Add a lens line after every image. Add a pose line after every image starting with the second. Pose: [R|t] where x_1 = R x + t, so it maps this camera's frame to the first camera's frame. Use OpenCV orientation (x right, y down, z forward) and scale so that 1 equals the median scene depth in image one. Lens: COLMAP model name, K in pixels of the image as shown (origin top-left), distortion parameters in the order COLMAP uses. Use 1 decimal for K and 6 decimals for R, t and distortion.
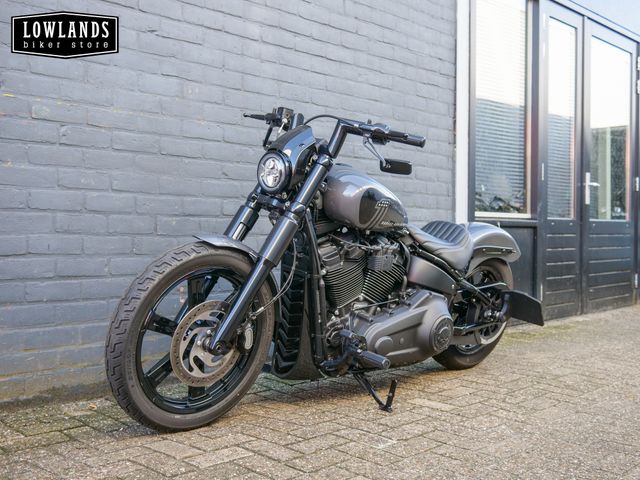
lens RADIAL K [[735.3, 0, 319.2], [0, 735.3, 241.6], [0, 0, 1]] dist [0.001351, 0.000000]
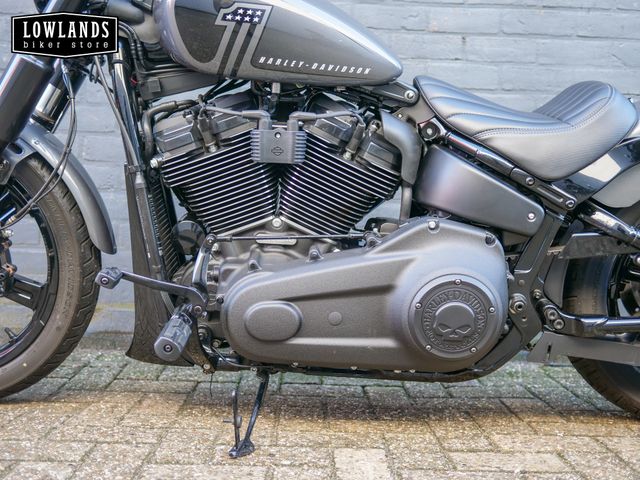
lens RADIAL K [[735.3, 0, 321.1], [0, 735.3, 240.3], [0, 0, 1]] dist [0.001351, 0.000000]
pose [[0.716177, 0.033918, -0.697094, 0.367420], [-0.035593, 0.999294, 0.012054, 0.068778], [0.697010, 0.016179, 0.716879, 0.562099]]
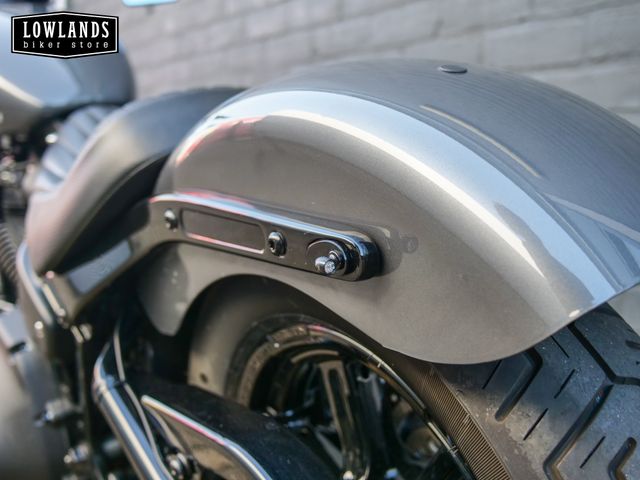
lens RADIAL K [[735.3, 0, 315.6], [0, 735.3, 243.3], [0, 0, 1]] dist [0.001351, 0.000000]
pose [[-0.192247, 0.078031, -0.978239, 0.398779], [-0.043624, 0.995169, 0.087955, 0.000687], [0.980376, 0.059584, -0.187915, 1.070500]]
